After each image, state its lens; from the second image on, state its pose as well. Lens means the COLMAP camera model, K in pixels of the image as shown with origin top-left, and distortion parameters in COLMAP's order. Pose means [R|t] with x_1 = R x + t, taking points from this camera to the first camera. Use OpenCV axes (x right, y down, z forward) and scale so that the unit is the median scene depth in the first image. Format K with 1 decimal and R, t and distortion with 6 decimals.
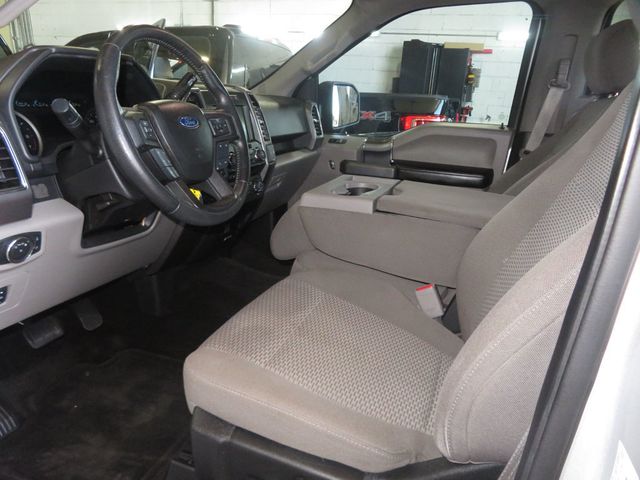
lens RADIAL K [[451.4, 0, 321.7], [0, 451.4, 240.2], [0, 0, 1]] dist [-0.028648, 0.015978]
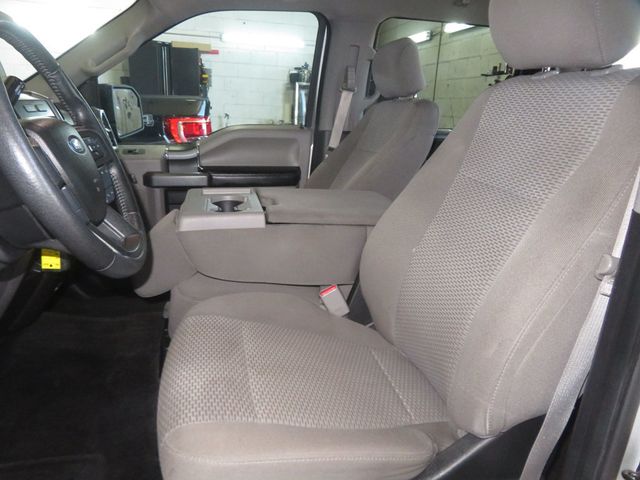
lens RADIAL K [[451.4, 0, 327.5], [0, 451.4, 239.2], [0, 0, 1]] dist [-0.028648, 0.015978]
pose [[0.839315, -0.169559, 0.516526, -0.148318], [0.169726, 0.984354, 0.047340, -0.030467], [-0.516471, 0.047935, 0.854962, 0.062665]]
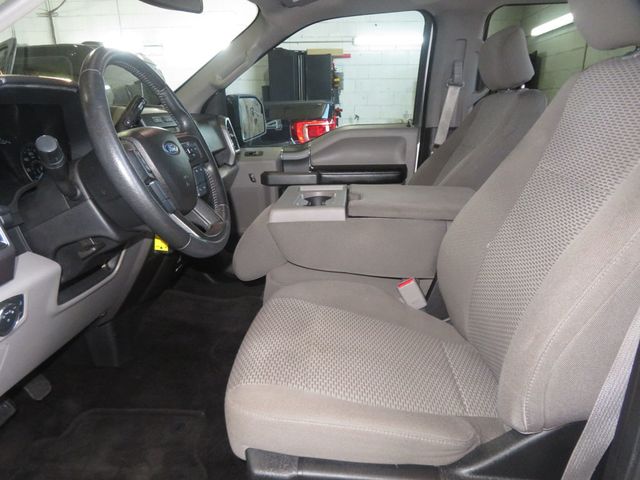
lens RADIAL K [[451.4, 0, 325.5], [0, 451.4, 237.8], [0, 0, 1]] dist [-0.028648, 0.015978]
pose [[0.955646, -0.148120, 0.254559, -0.106495], [0.153644, 0.988125, -0.001836, -0.013148], [-0.251264, 0.040866, 0.967055, 0.013538]]
